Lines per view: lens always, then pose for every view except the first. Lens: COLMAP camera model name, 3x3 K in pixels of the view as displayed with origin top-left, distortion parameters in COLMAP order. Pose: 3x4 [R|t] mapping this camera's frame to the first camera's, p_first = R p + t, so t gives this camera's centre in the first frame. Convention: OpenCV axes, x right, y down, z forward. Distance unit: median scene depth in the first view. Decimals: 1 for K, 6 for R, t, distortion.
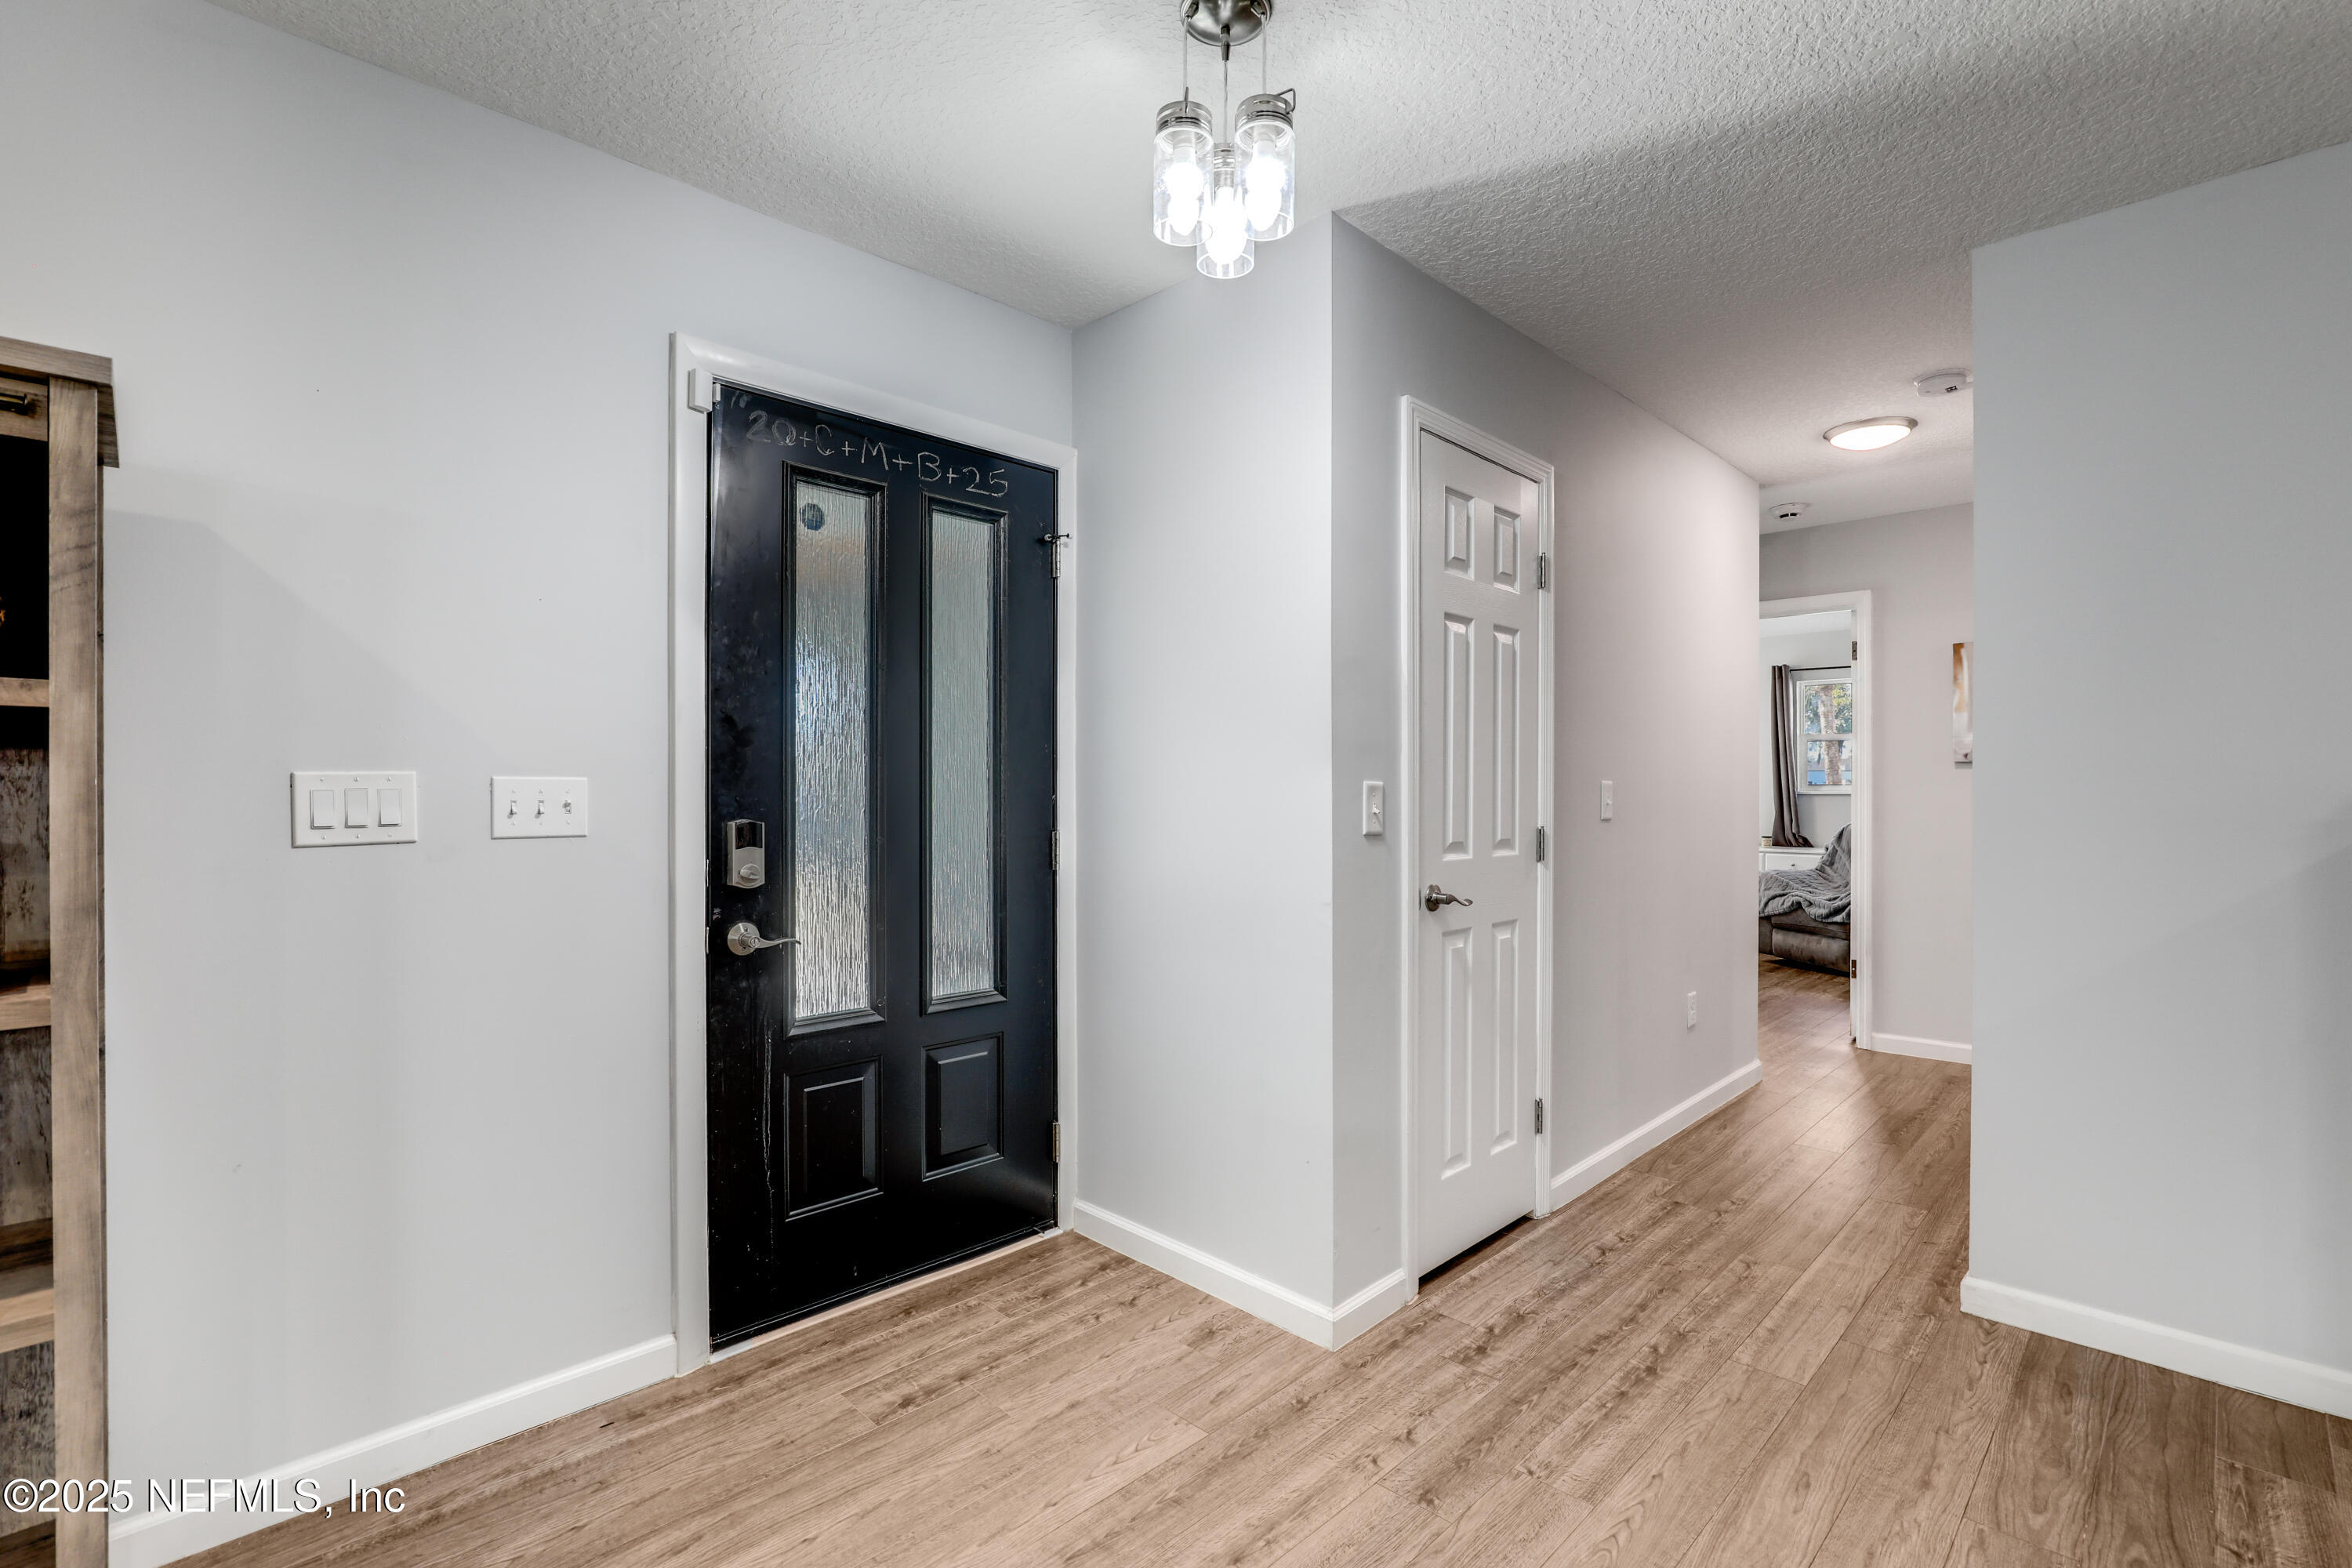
lens RADIAL K [[1074.0, 0, 1172.5], [0, 1074.0, 795.3], [0, 0, 1]] dist [-0.023629, 0.000228]
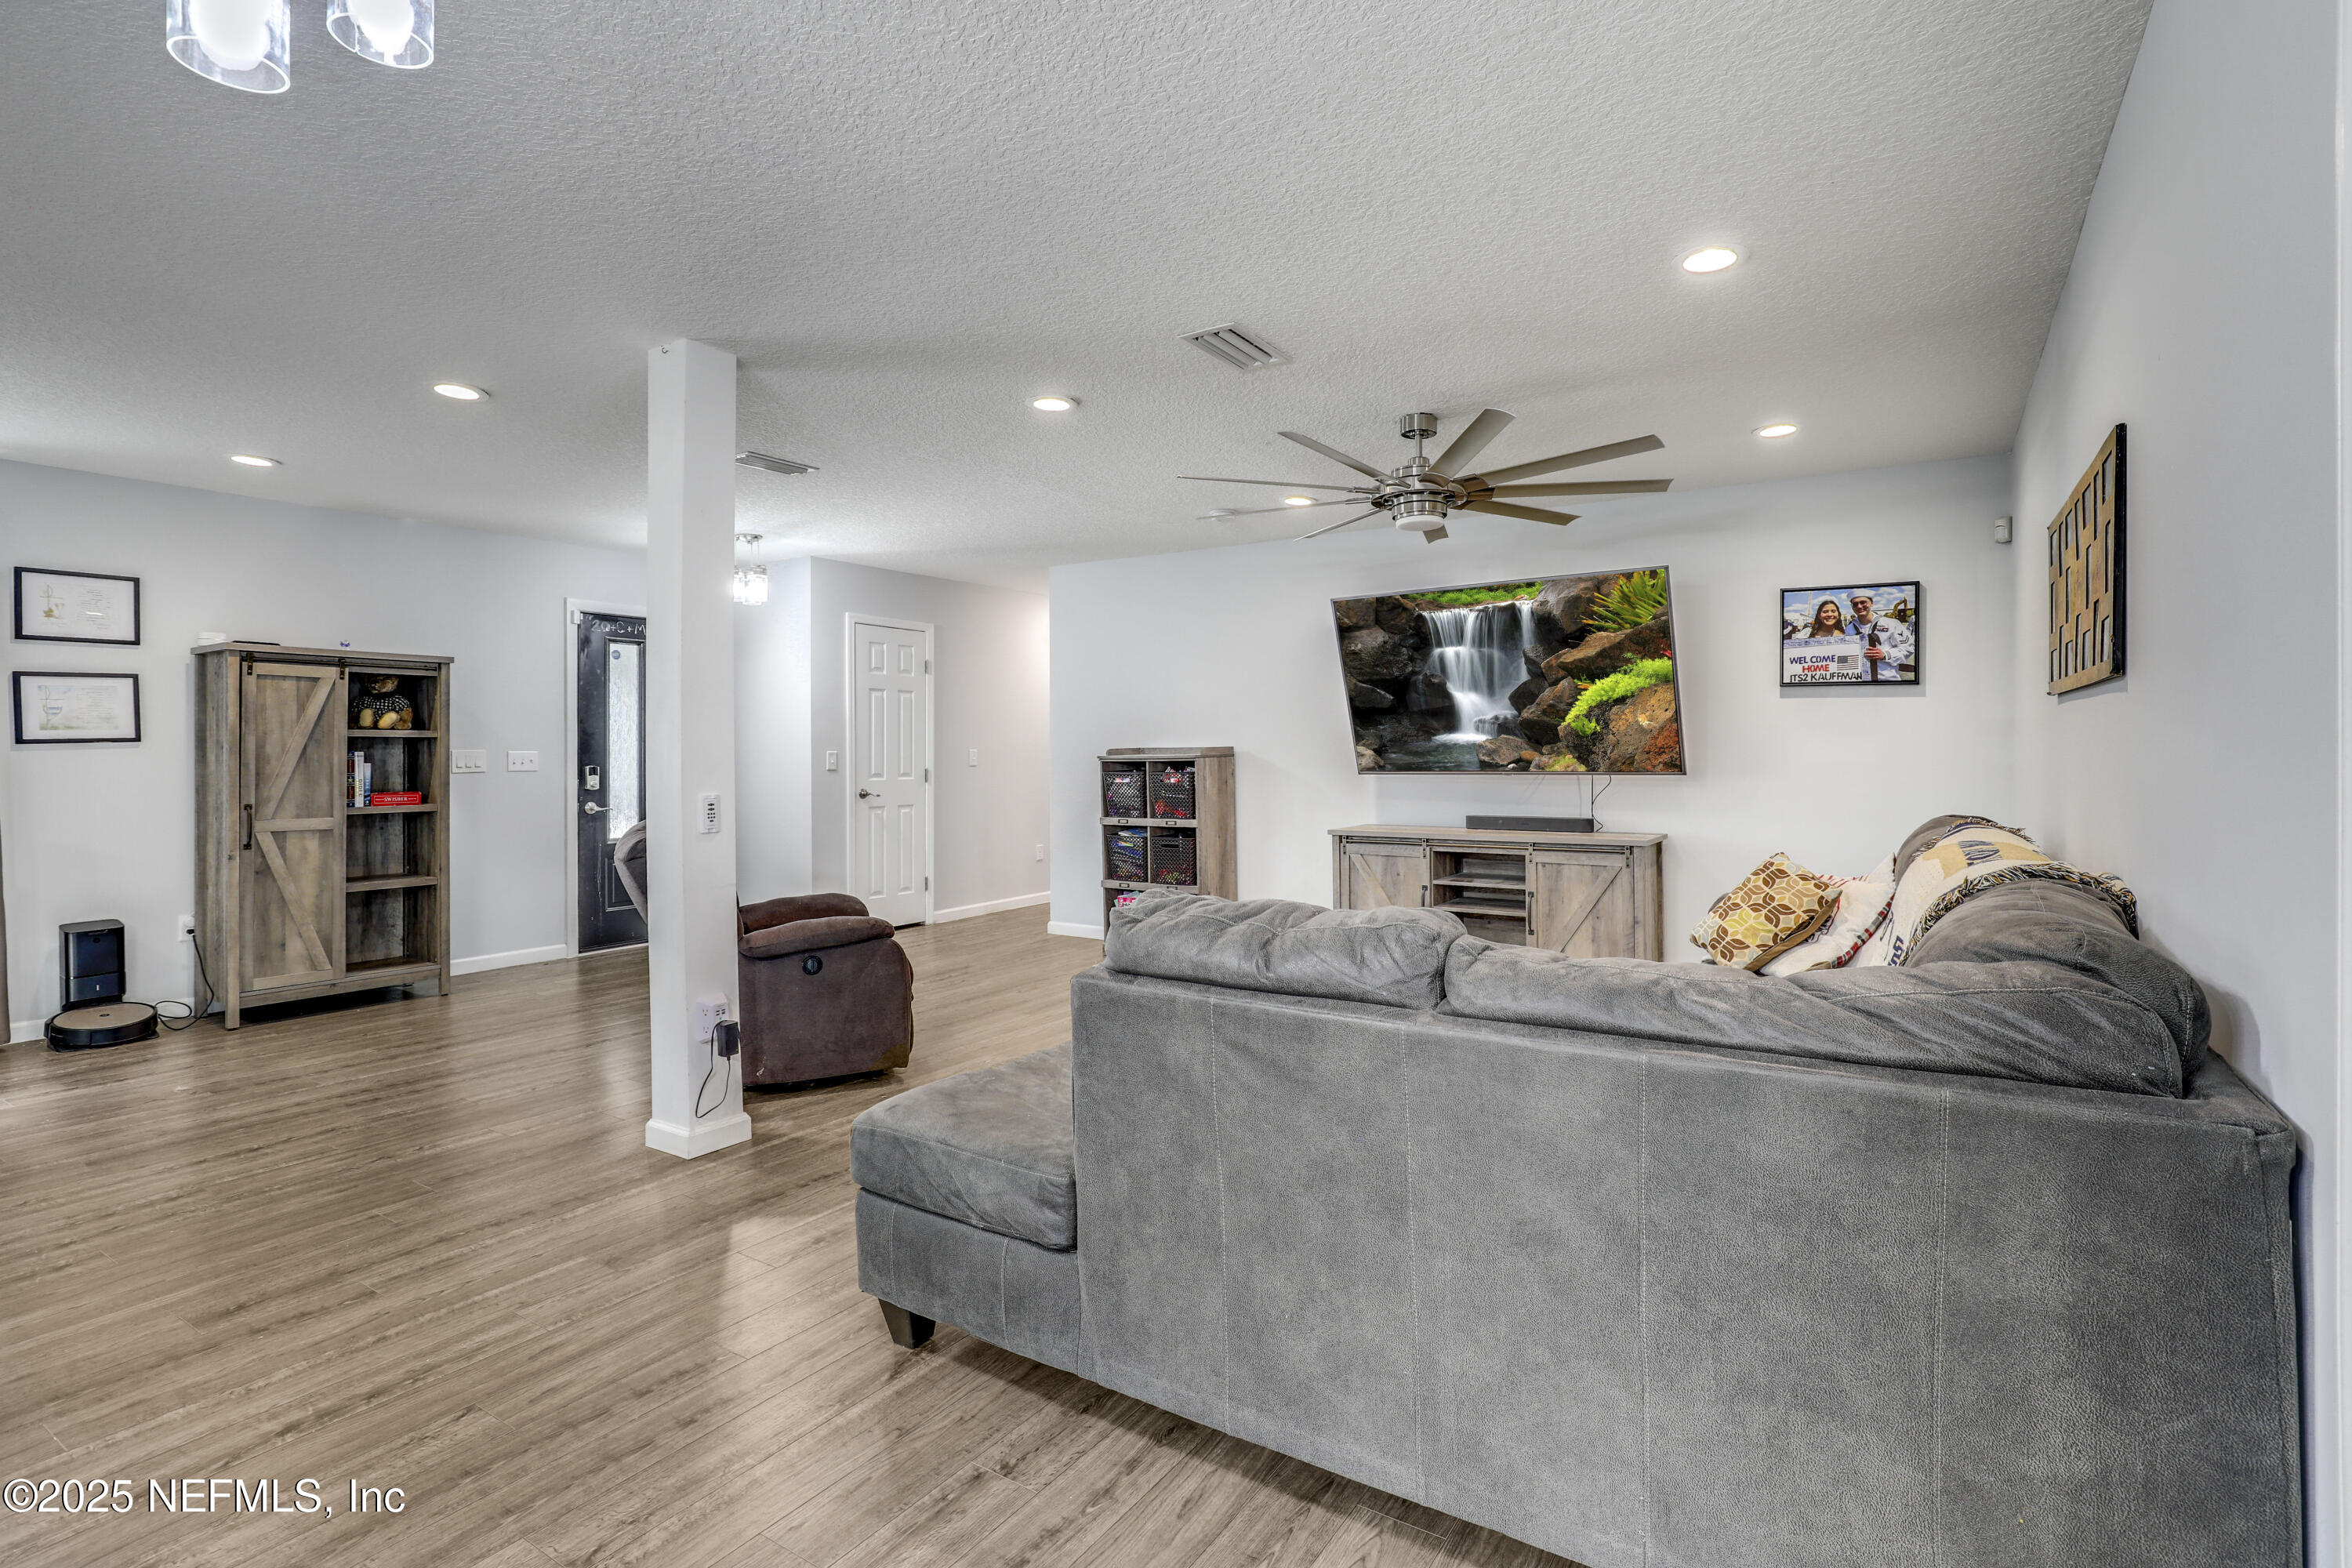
lens RADIAL K [[1114.8, 0, 1188.5], [0, 1114.8, 748.9], [0, 0, 1]] dist [-0.003553, -0.000073]
pose [[0.978066, -0.002887, 0.208275, 0.499709], [0.004119, 0.999976, -0.005483, 0.001360], [-0.208254, 0.006221, 0.978055, -2.081544]]
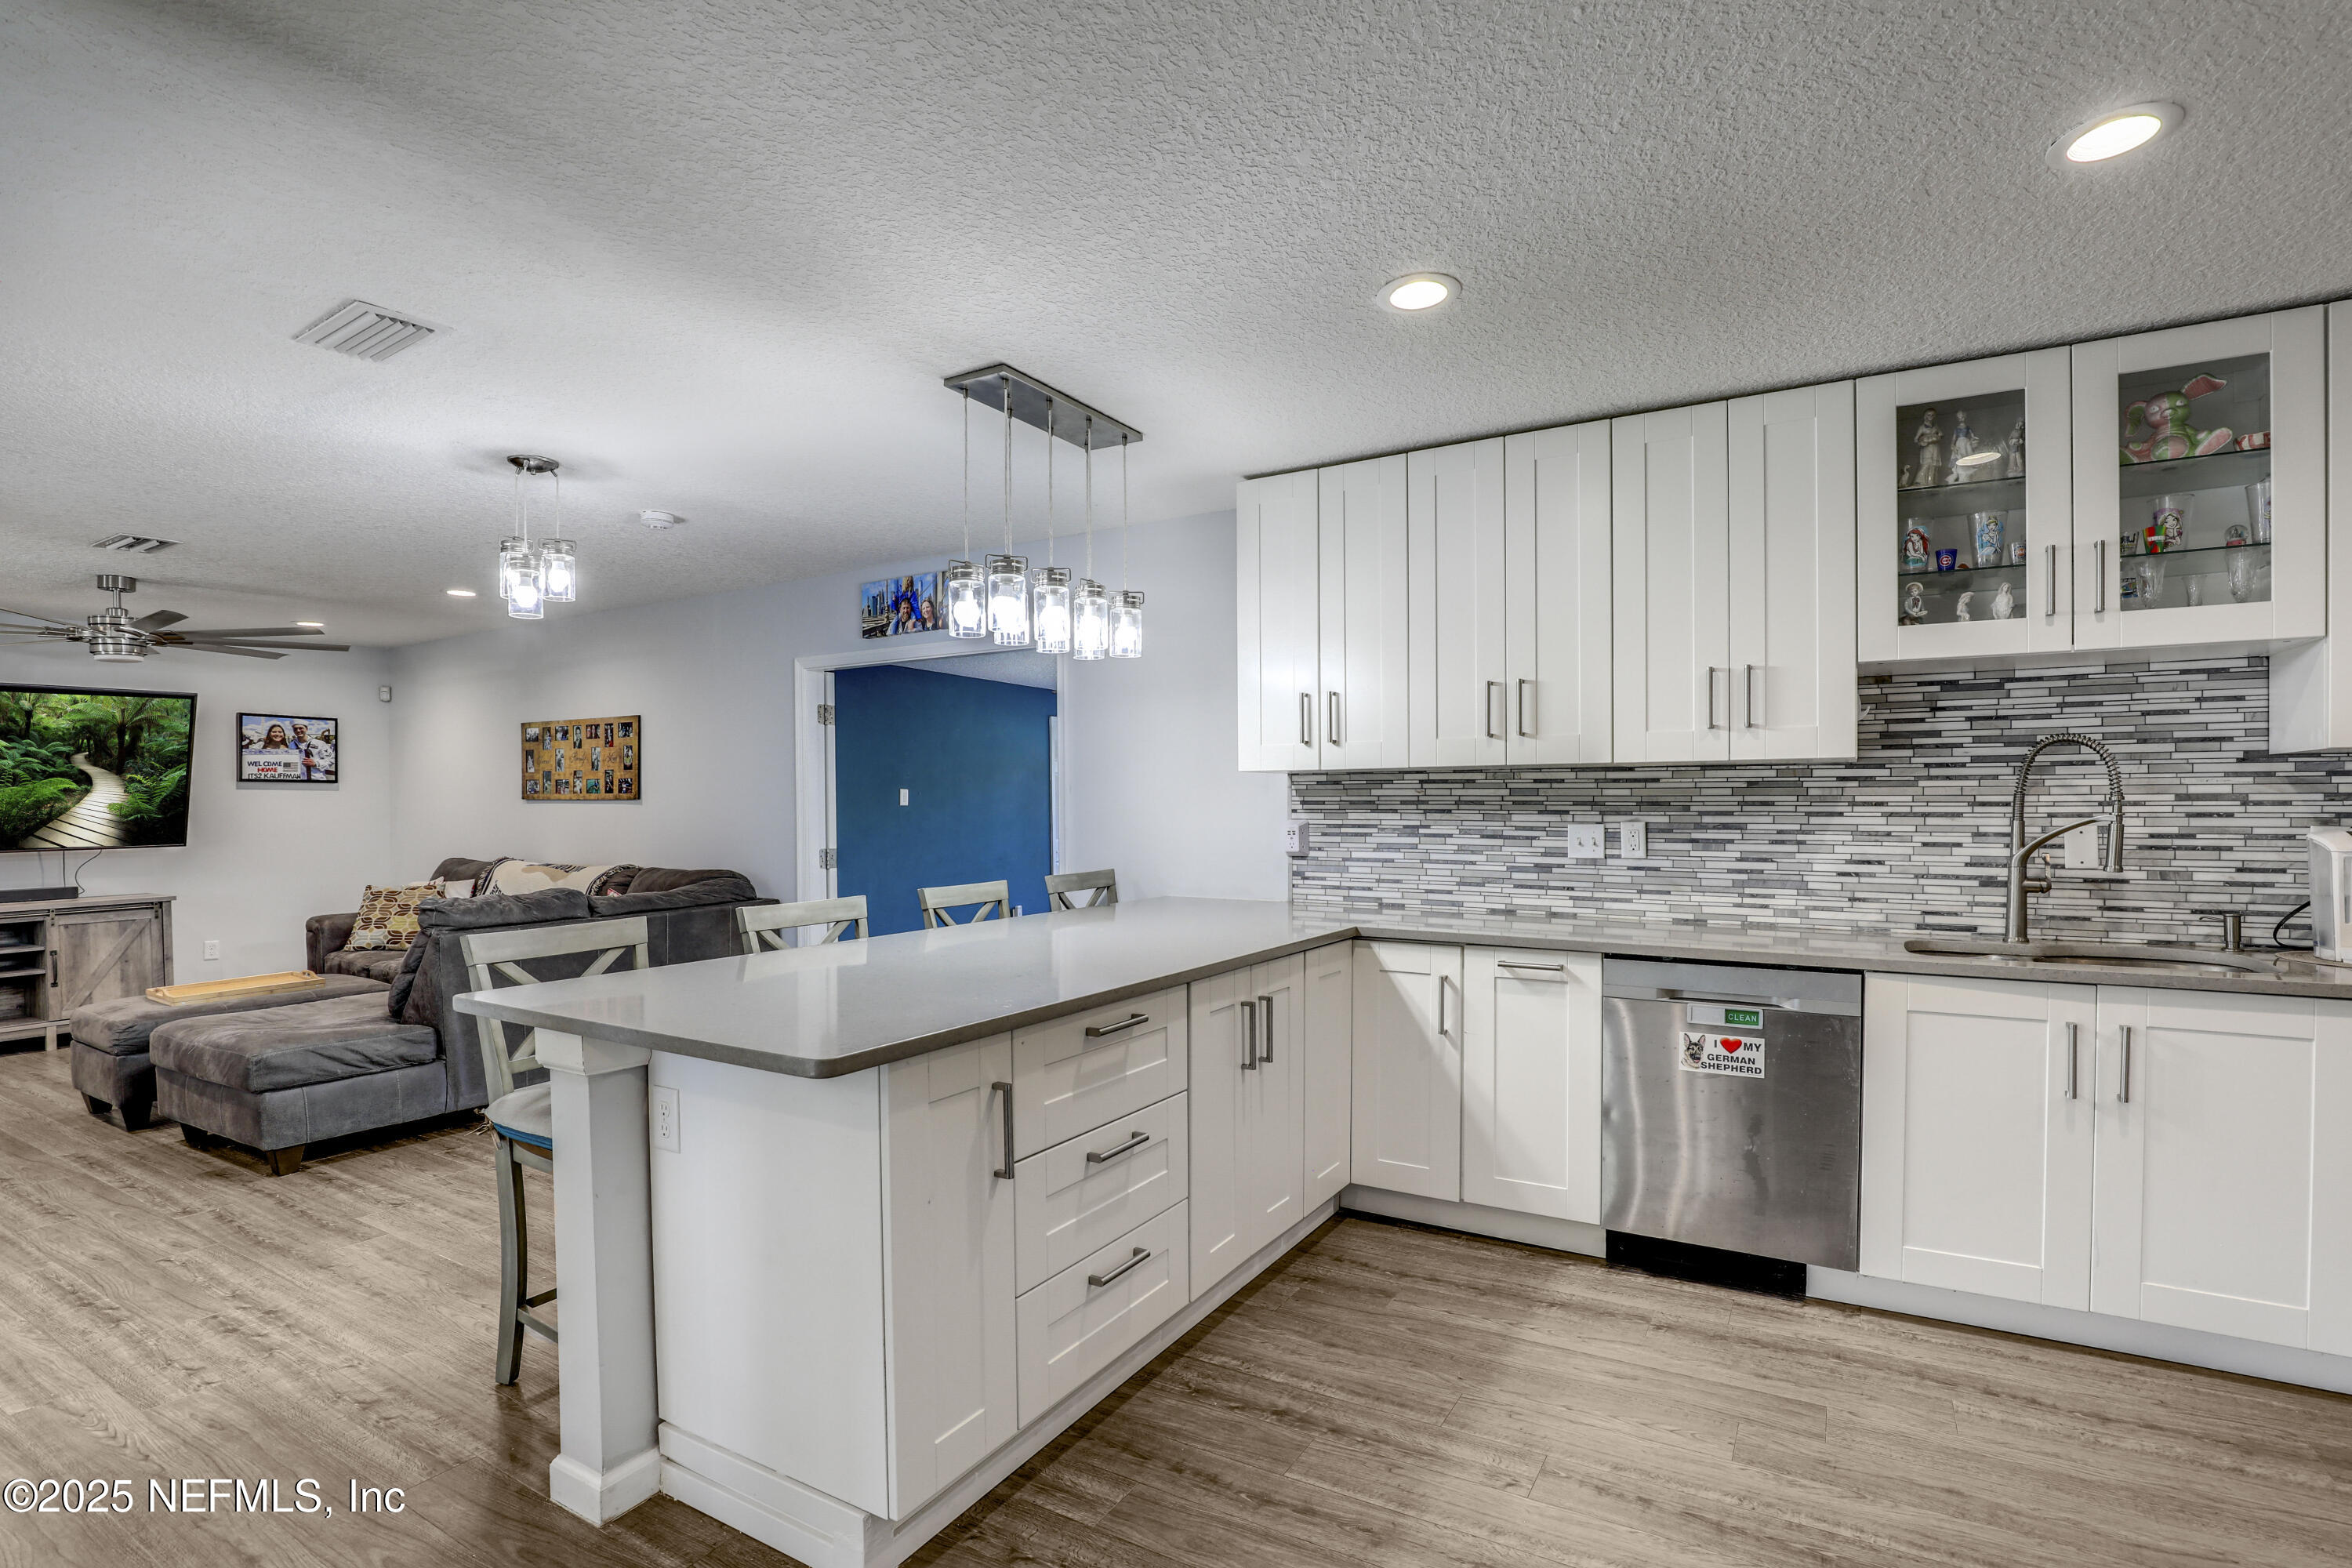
lens RADIAL K [[1087.6, 0, 1218.1], [0, 1087.6, 817.7], [0, 0, 1]] dist [-0.031168, 0.004867]
pose [[-0.263466, -0.012930, 0.964582, -1.381669], [0.013456, 0.999764, 0.017077, -0.038151], [-0.964575, 0.017478, -0.263229, -2.037192]]
